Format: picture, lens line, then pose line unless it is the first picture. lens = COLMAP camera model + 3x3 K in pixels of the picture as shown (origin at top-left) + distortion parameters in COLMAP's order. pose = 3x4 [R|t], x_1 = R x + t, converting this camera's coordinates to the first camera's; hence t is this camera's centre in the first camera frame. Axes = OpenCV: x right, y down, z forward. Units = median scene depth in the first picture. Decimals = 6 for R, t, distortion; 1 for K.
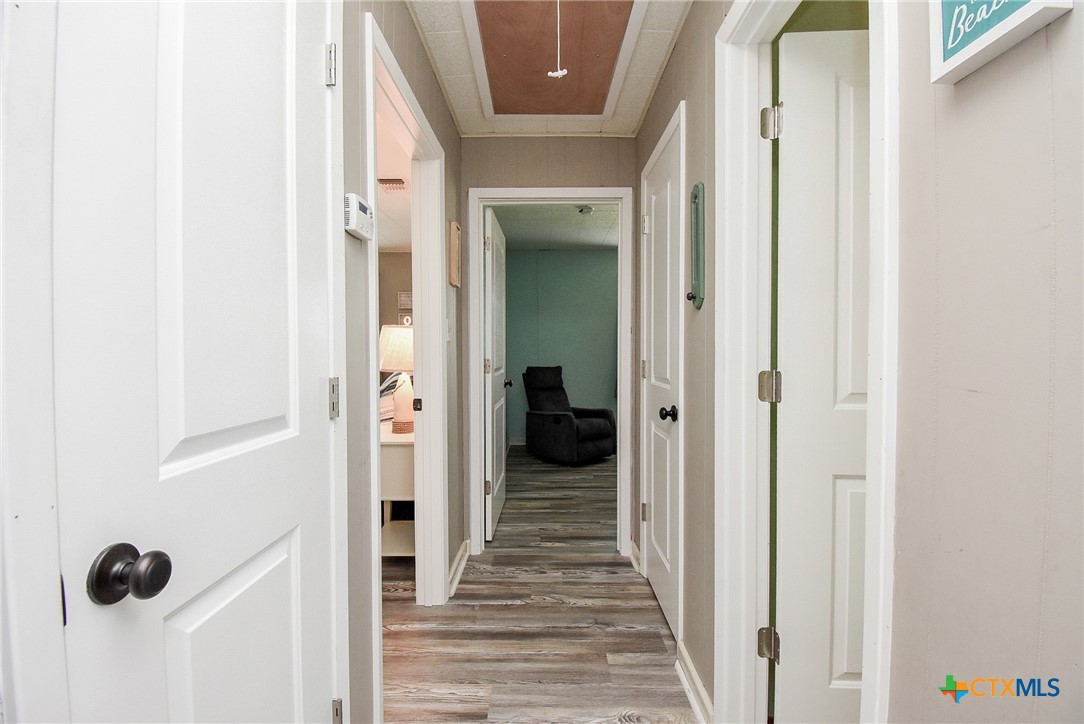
lens RADIAL K [[476.4, 0, 540.7], [0, 476.4, 359.3], [0, 0, 1]] dist [-0.006528, -0.006109]
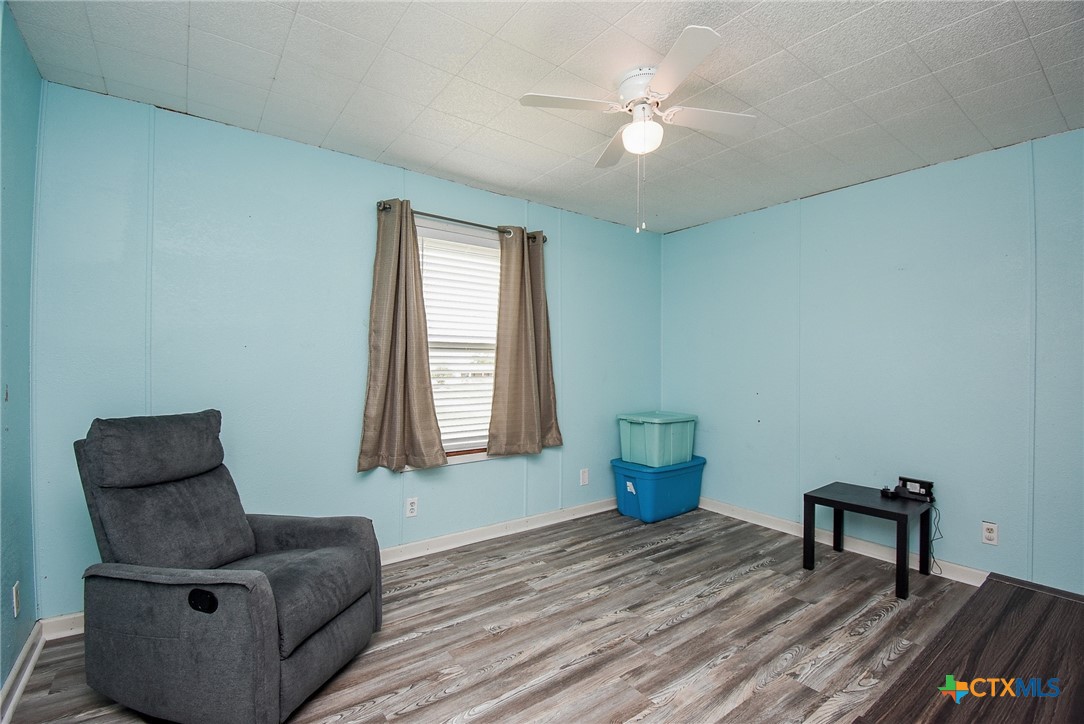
lens RADIAL K [[476.4, 0, 536.1], [0, 476.4, 358.9], [0, 0, 1]] dist [-0.006528, -0.006109]
pose [[0.792107, 0.009497, 0.610308, 0.013465], [-0.002379, 0.999919, -0.012472, -0.023147], [-0.610378, 0.008427, 0.792066, 0.561338]]
